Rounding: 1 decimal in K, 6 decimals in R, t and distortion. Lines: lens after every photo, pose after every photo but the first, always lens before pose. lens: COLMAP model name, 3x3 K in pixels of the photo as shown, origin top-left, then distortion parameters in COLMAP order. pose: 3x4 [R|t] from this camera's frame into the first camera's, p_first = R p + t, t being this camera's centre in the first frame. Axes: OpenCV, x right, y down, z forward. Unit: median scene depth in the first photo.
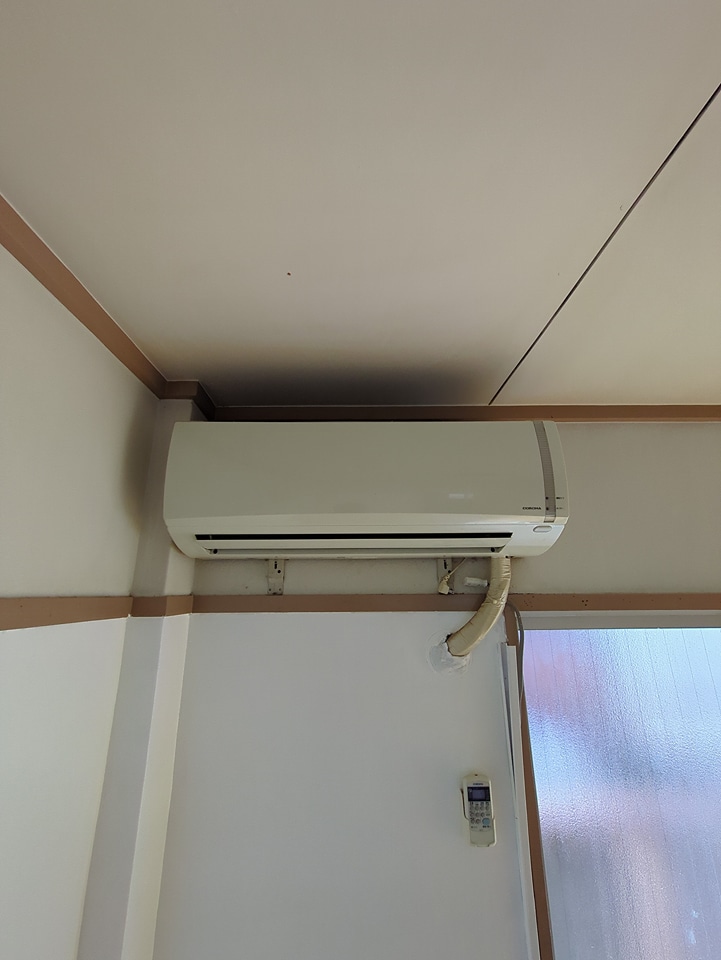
lens RADIAL K [[375.2, 0, 360.5], [0, 375.2, 480.0], [0, 0, 1]] dist [0.001317, 0.000092]
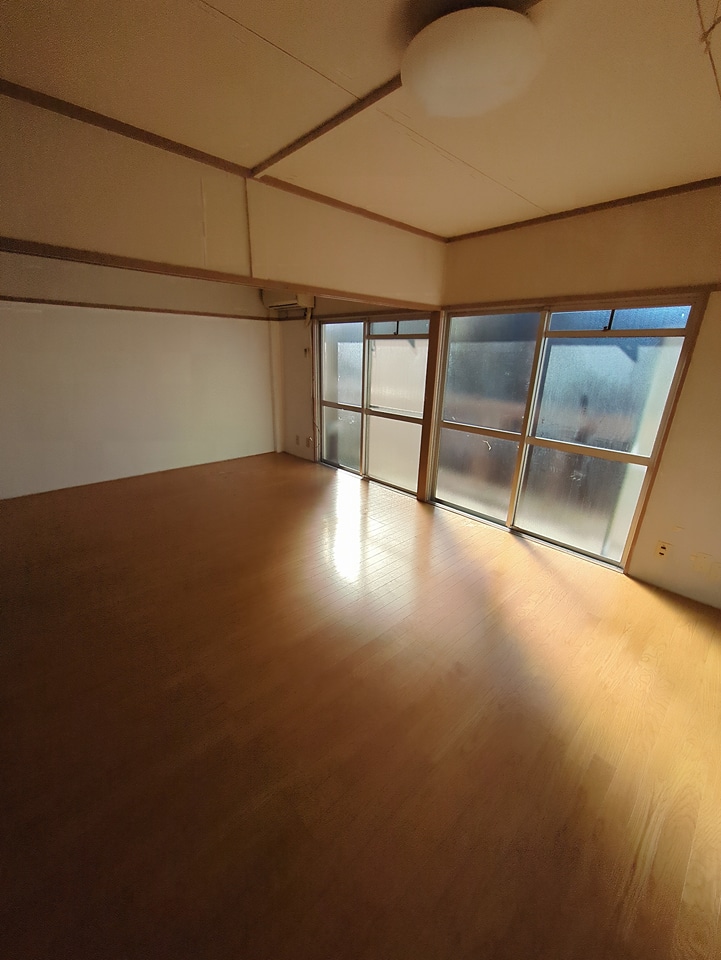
lens RADIAL K [[375.2, 0, 360.5], [0, 375.2, 480.0], [0, 0, 1]] dist [0.001317, 0.000092]
pose [[0.679966, 0.262066, -0.684812, 4.805471], [0.171197, 0.851395, 0.495800, -0.195026], [0.712978, -0.454365, 0.534055, -2.182474]]
